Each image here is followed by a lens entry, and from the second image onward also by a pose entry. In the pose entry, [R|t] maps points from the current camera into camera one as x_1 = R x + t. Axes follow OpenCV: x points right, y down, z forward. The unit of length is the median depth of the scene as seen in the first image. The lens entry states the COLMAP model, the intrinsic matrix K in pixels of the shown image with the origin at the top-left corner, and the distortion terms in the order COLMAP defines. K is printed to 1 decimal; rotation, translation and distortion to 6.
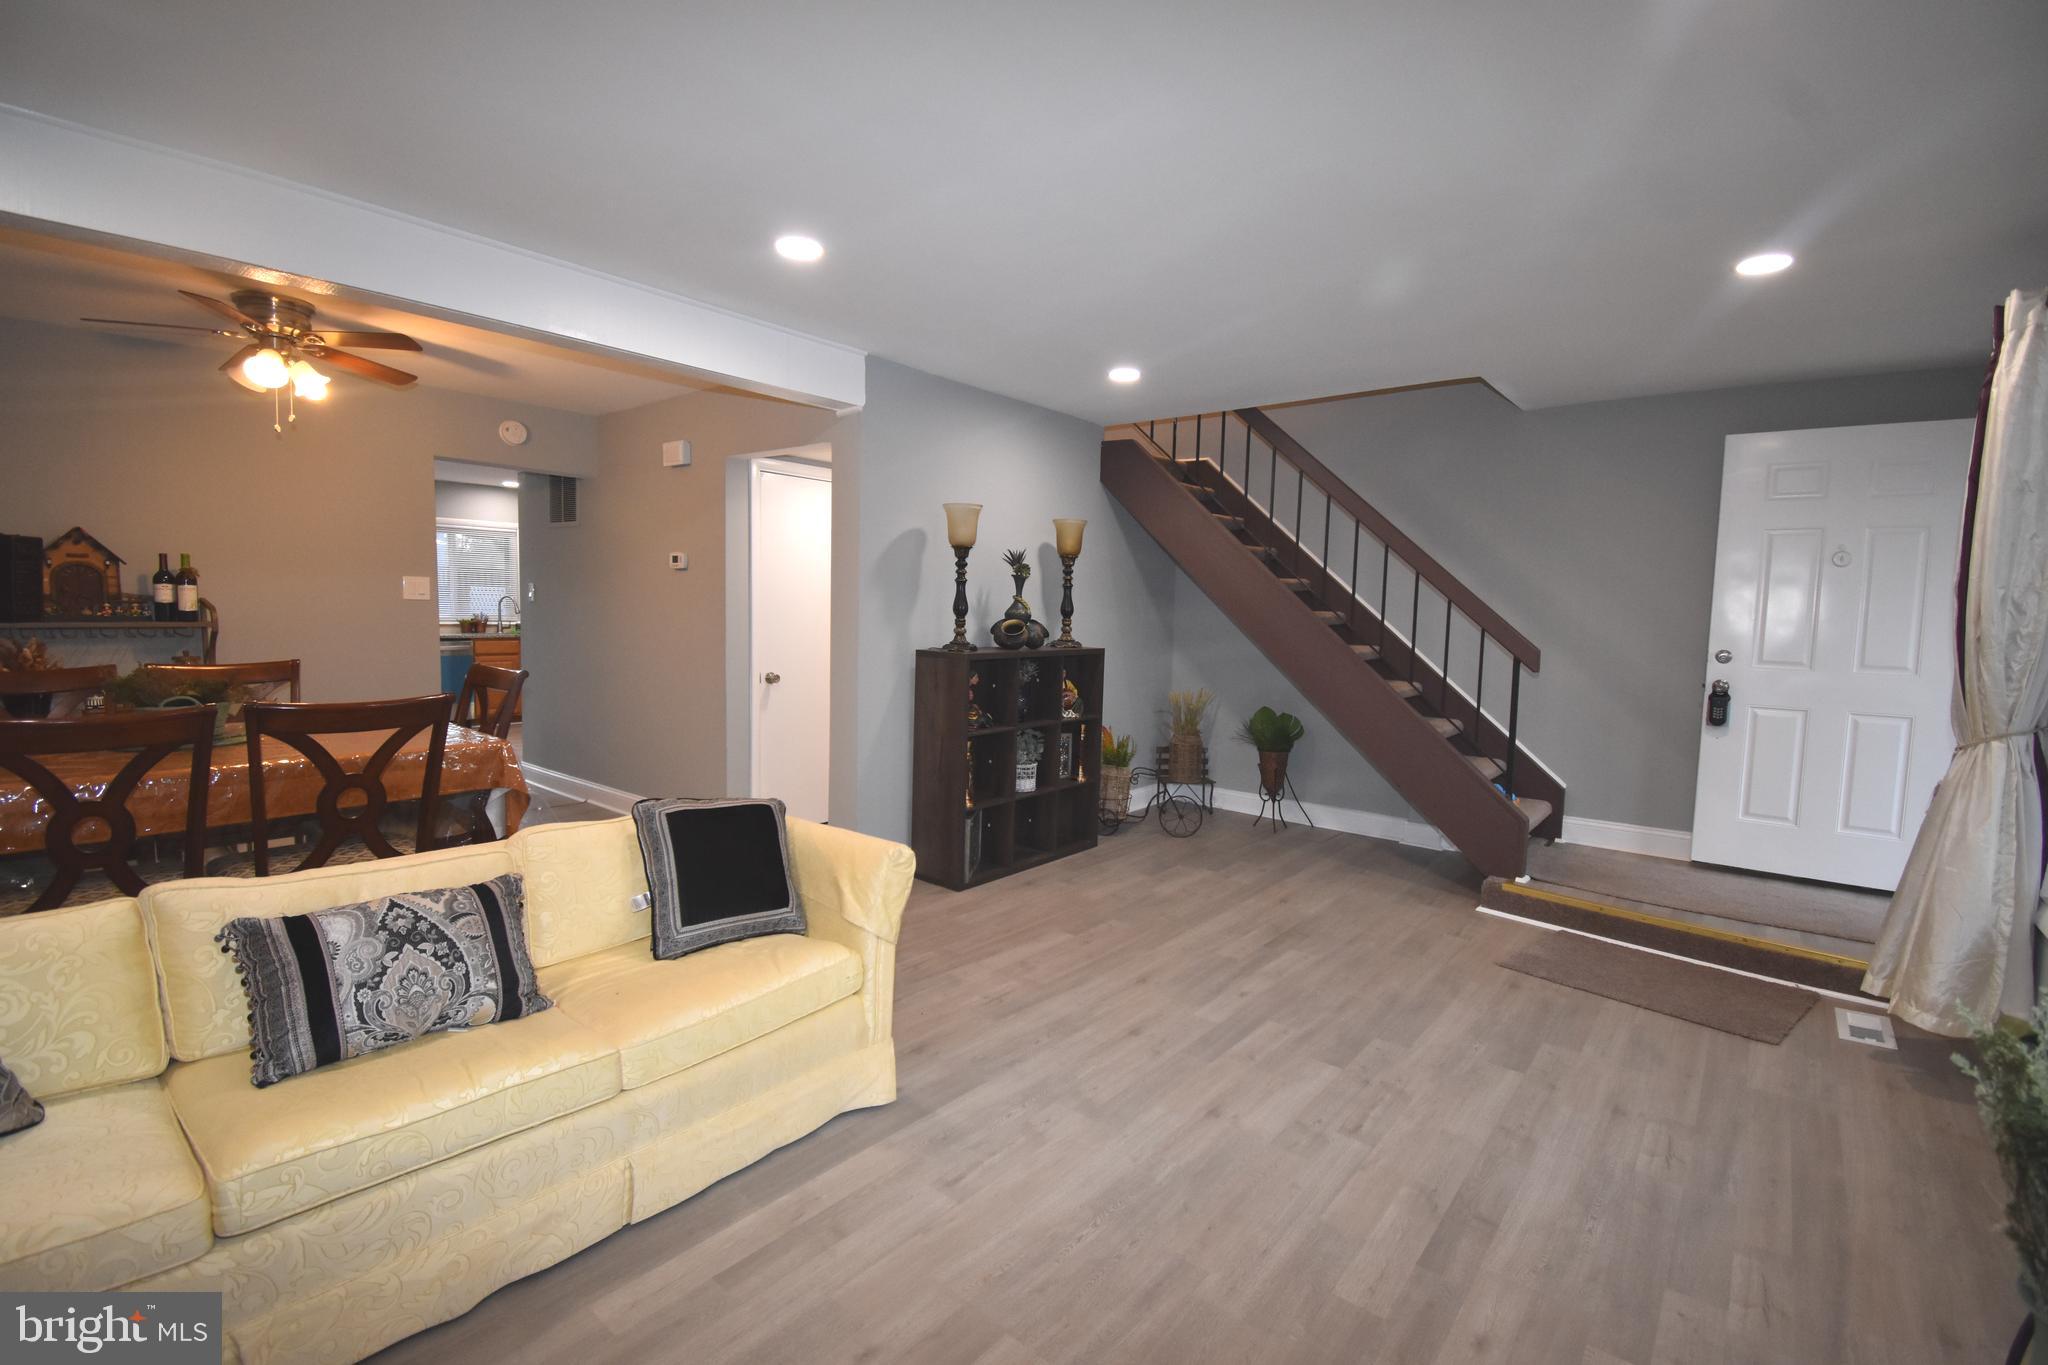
lens RADIAL K [[901.3, 0, 1021.7], [0, 901.3, 683.1], [0, 0, 1]] dist [0.008581, -0.018207]
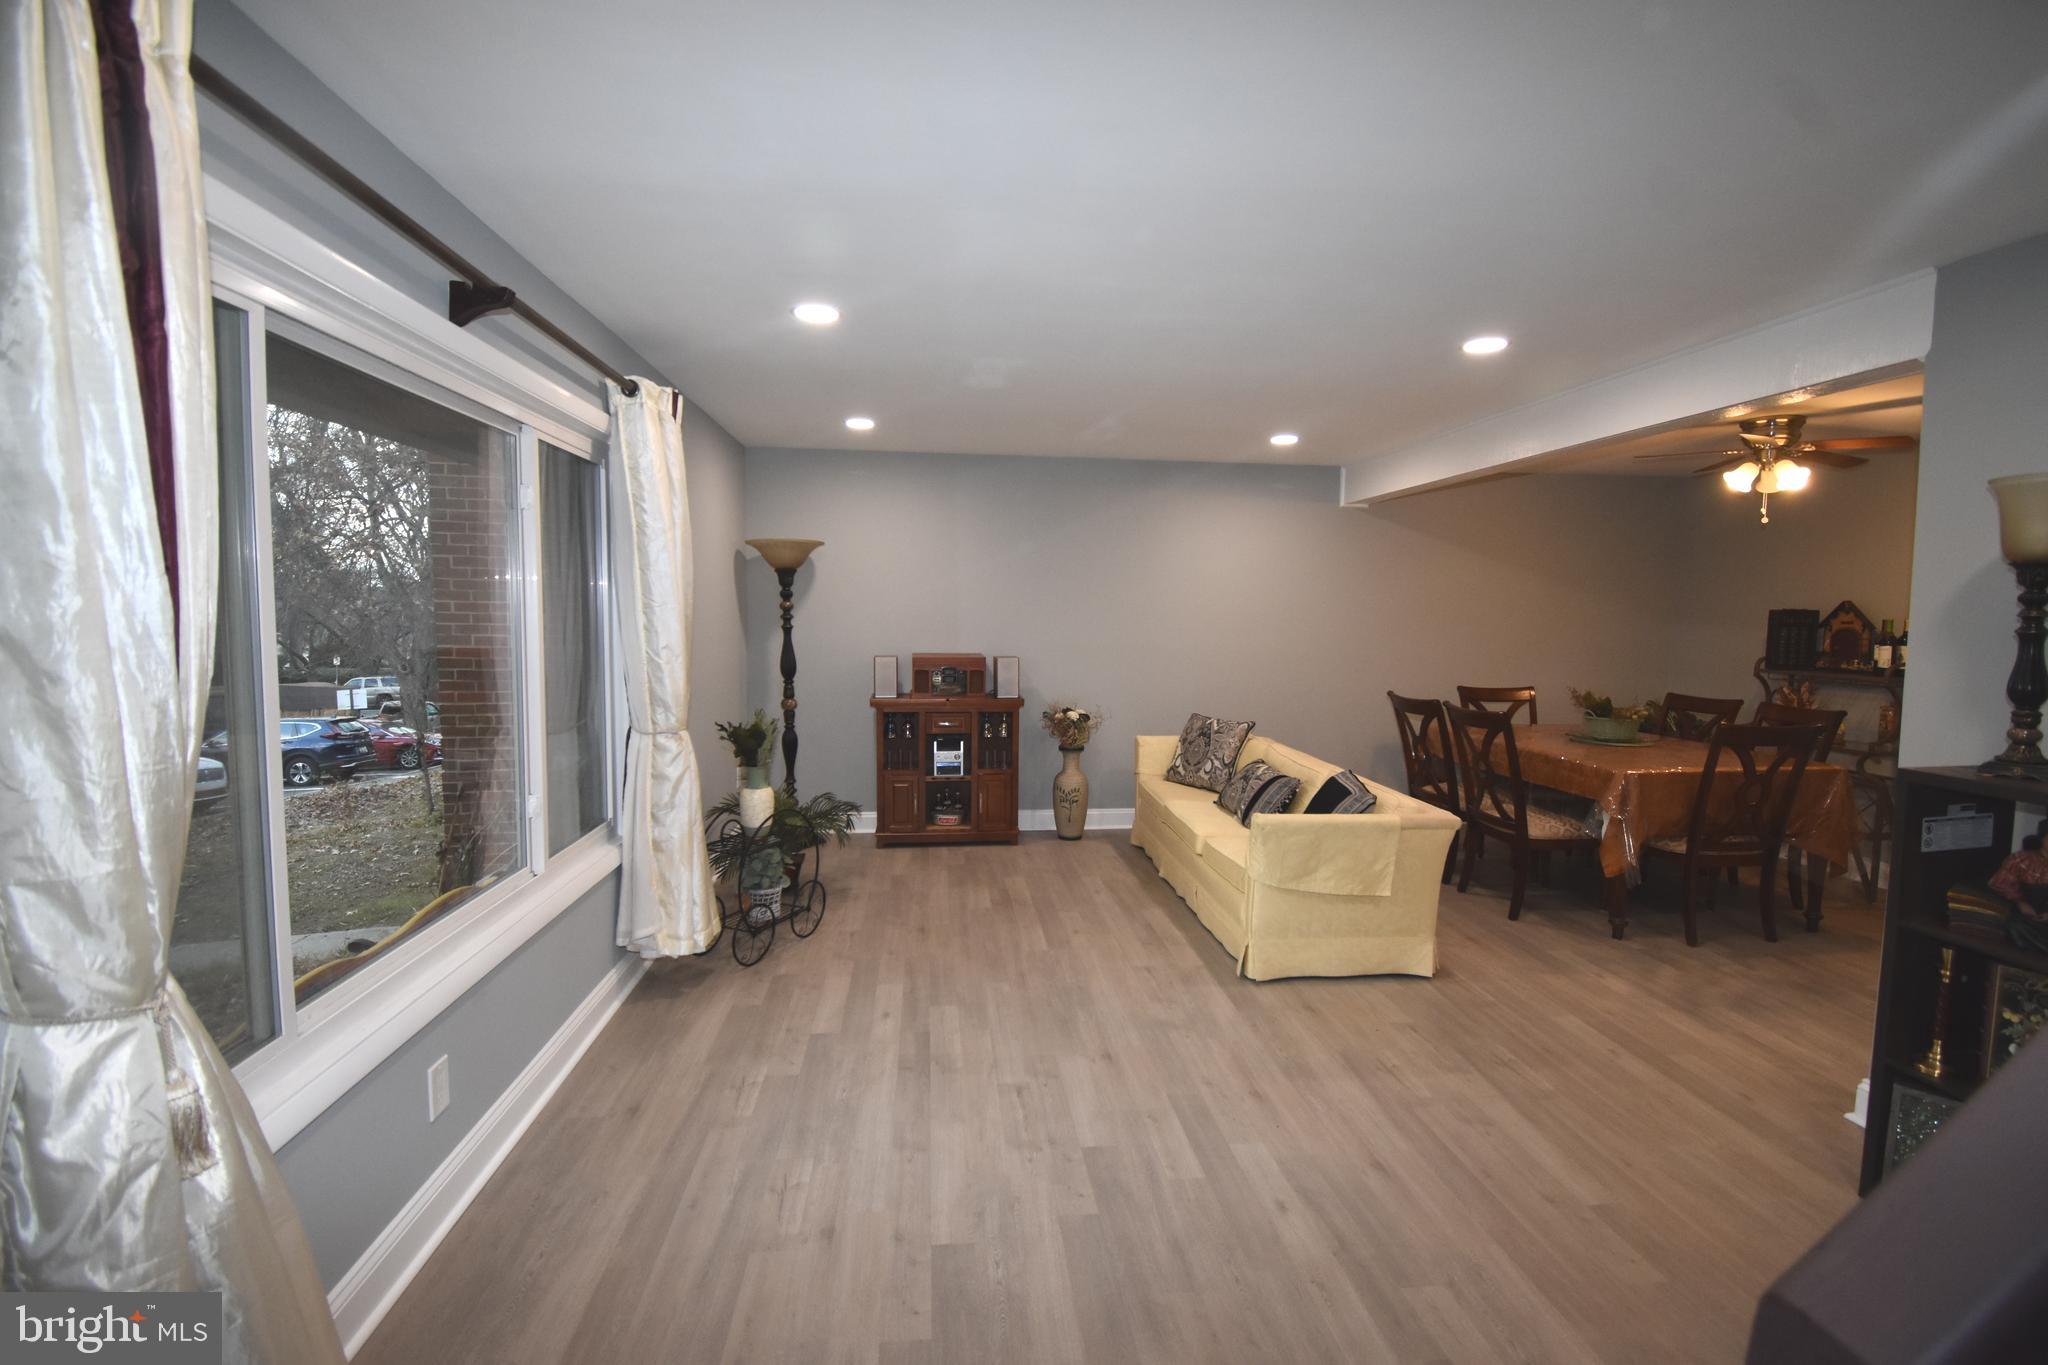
lens RADIAL K [[901.3, 0, 1020.2], [0, 901.3, 676.8], [0, 0, 1]] dist [0.008581, -0.018207]
pose [[-0.698523, 0.020044, -0.715307, 0.735893], [-0.090072, 0.989195, 0.115676, -0.108719], [0.709896, 0.145232, -0.689170, 1.062111]]
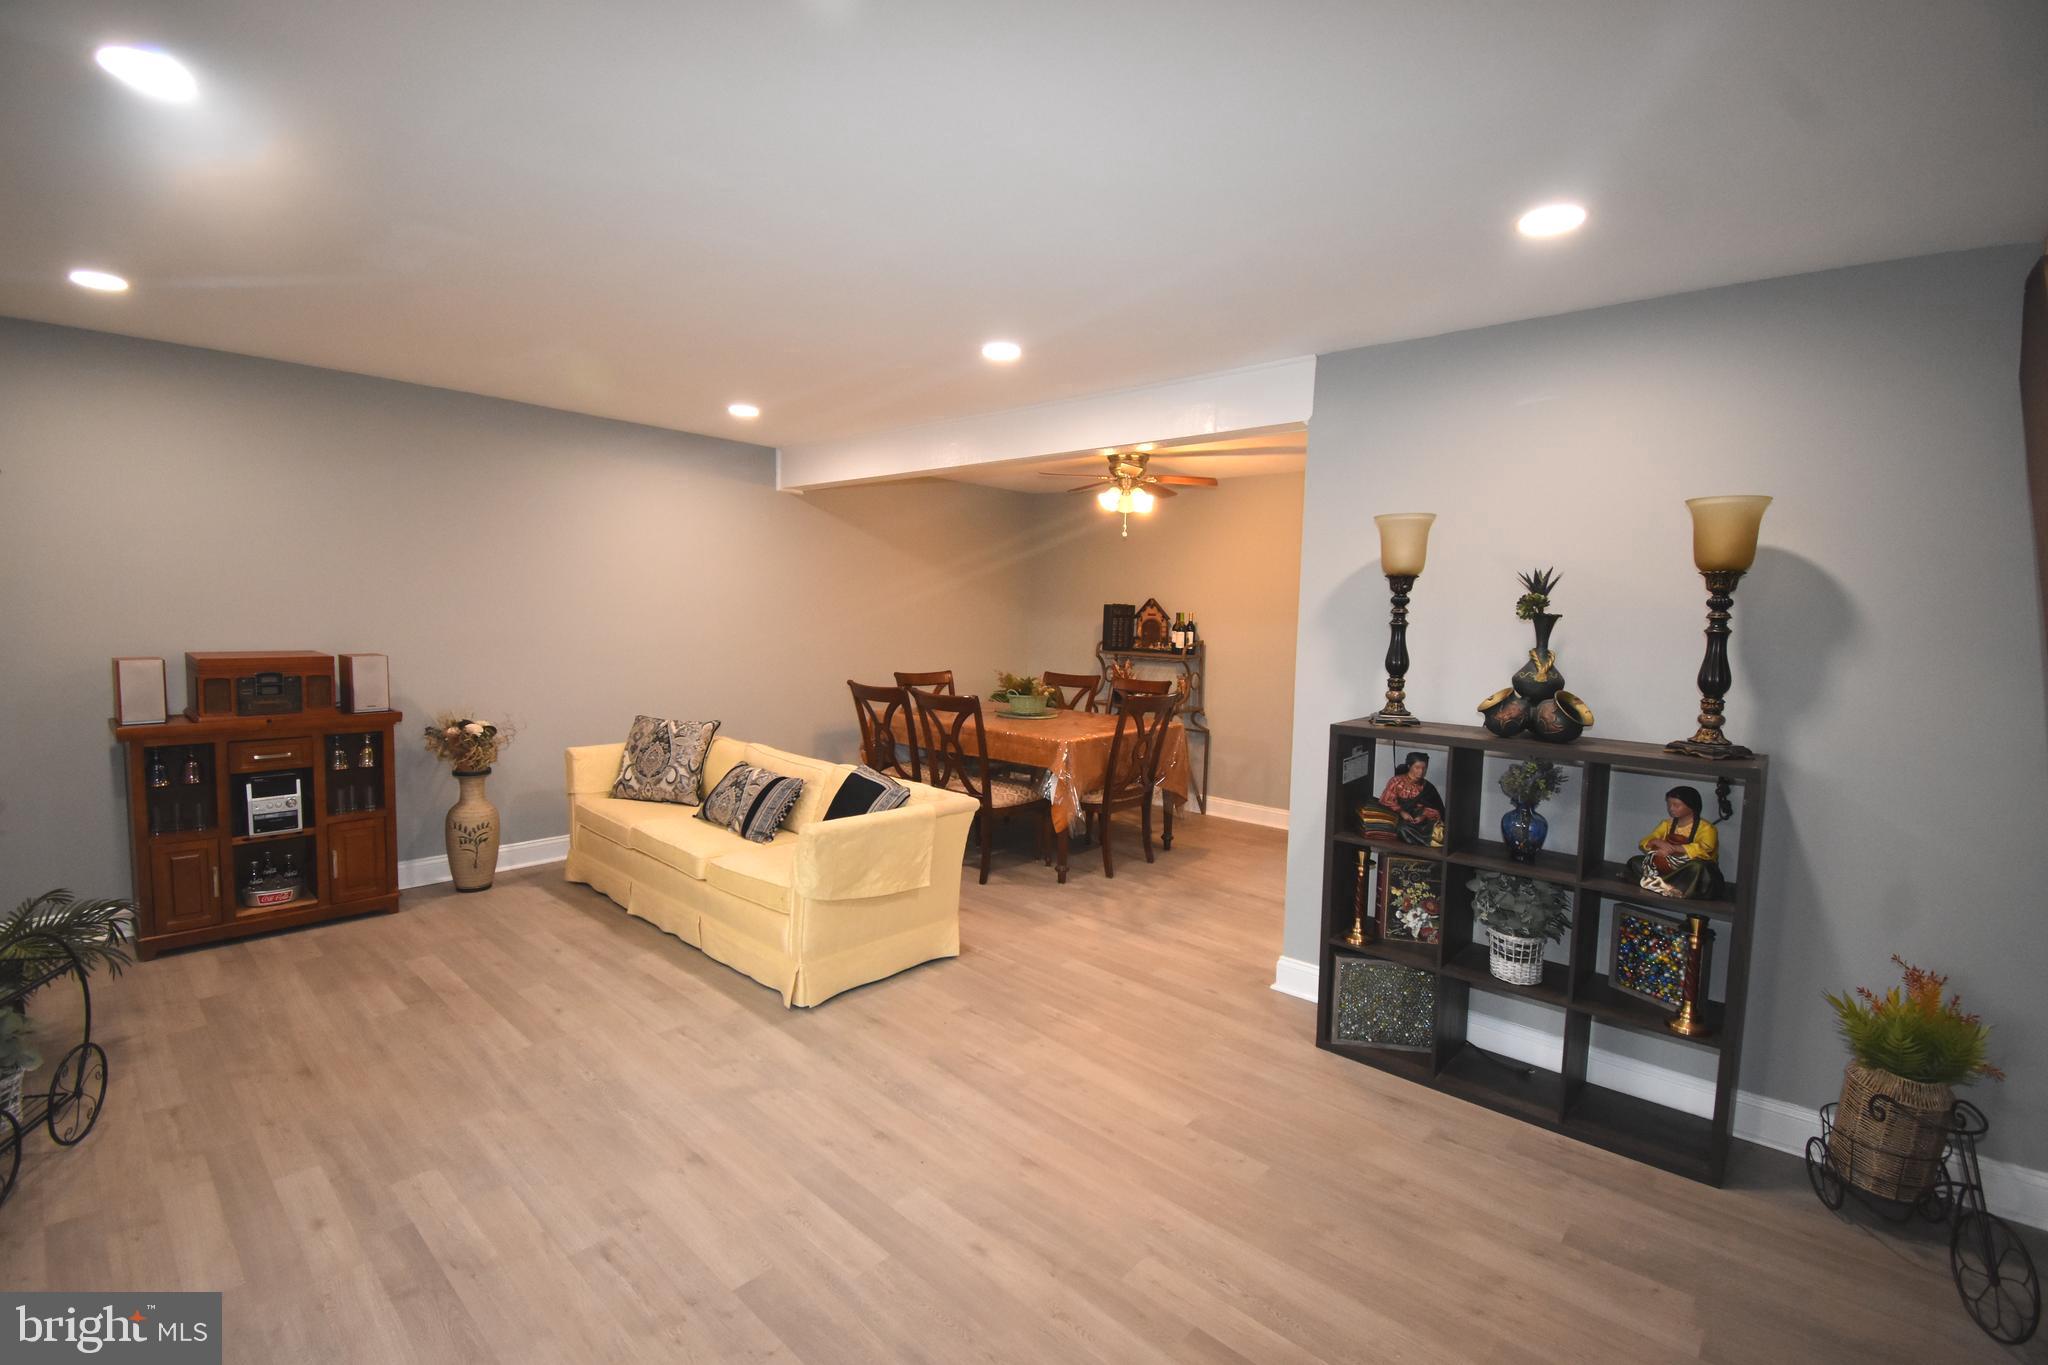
lens RADIAL K [[901.3, 0, 1028.0], [0, 901.3, 677.3], [0, 0, 1]] dist [0.008581, -0.018207]
pose [[-0.037975, 0.047906, -0.998130, 0.724999], [-0.114482, 0.992065, 0.051970, -0.086316], [0.992699, 0.116241, -0.032190, 0.833892]]
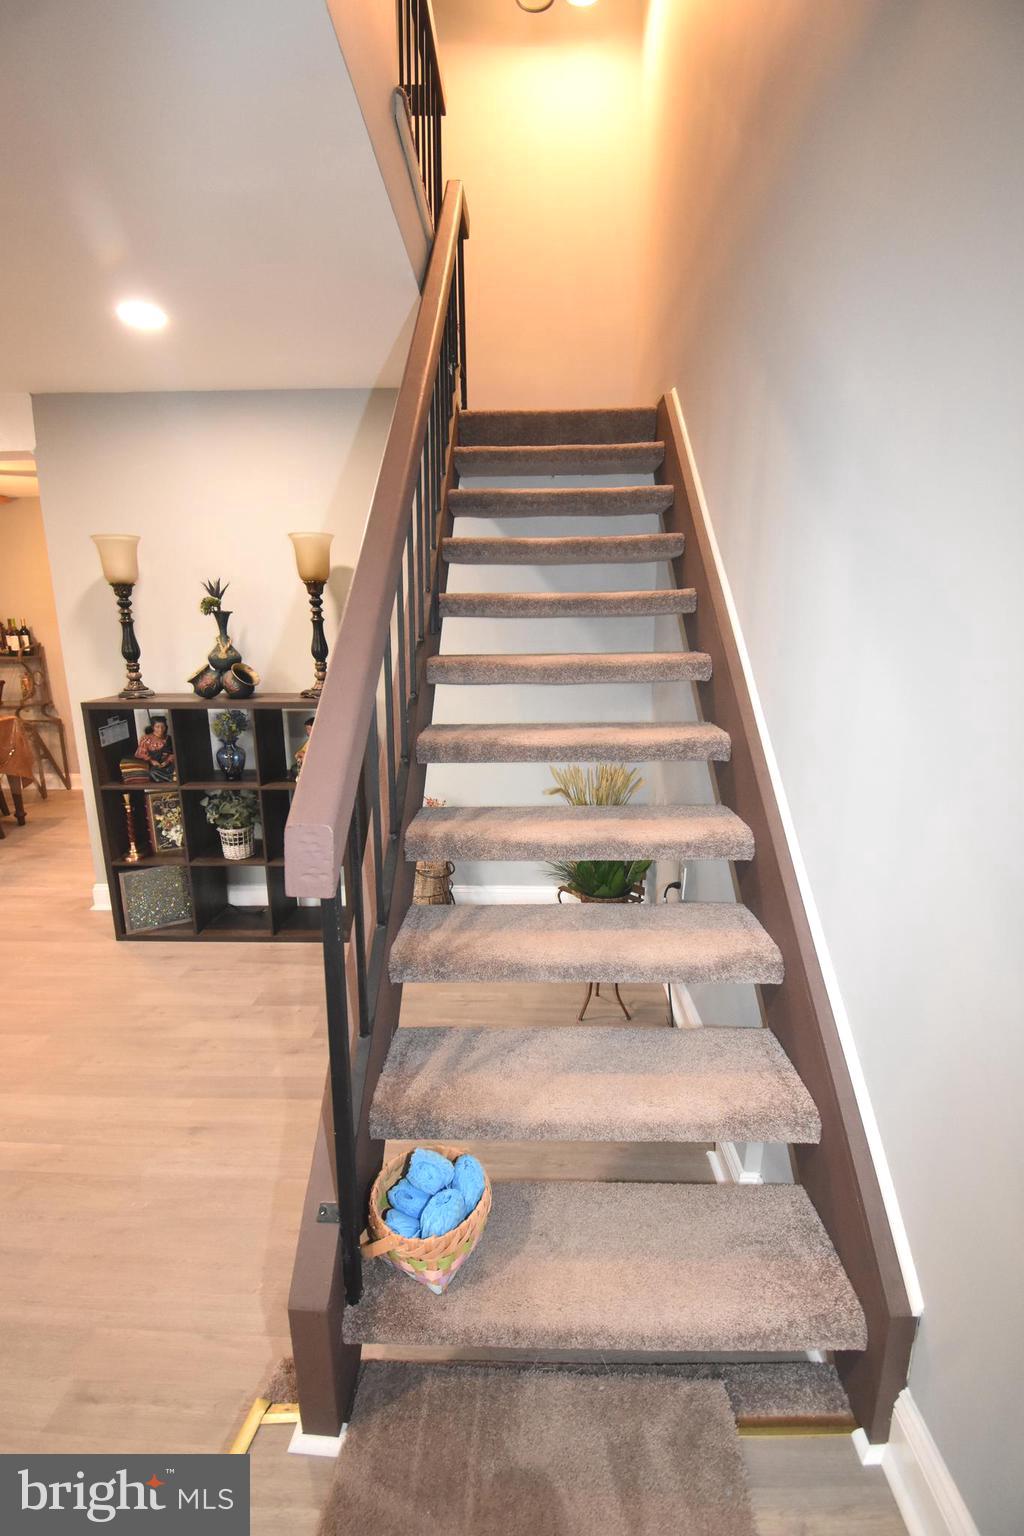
lens RADIAL K [[676.0, 0, 518.1], [0, 676.0, 768.2], [0, 0, 1]] dist [0.008581, -0.018207]
pose [[0.624092, 0.140405, -0.768632, 0.831951], [-0.050425, 0.988909, 0.139700, -0.092810], [0.779722, -0.048428, 0.624250, 0.980334]]
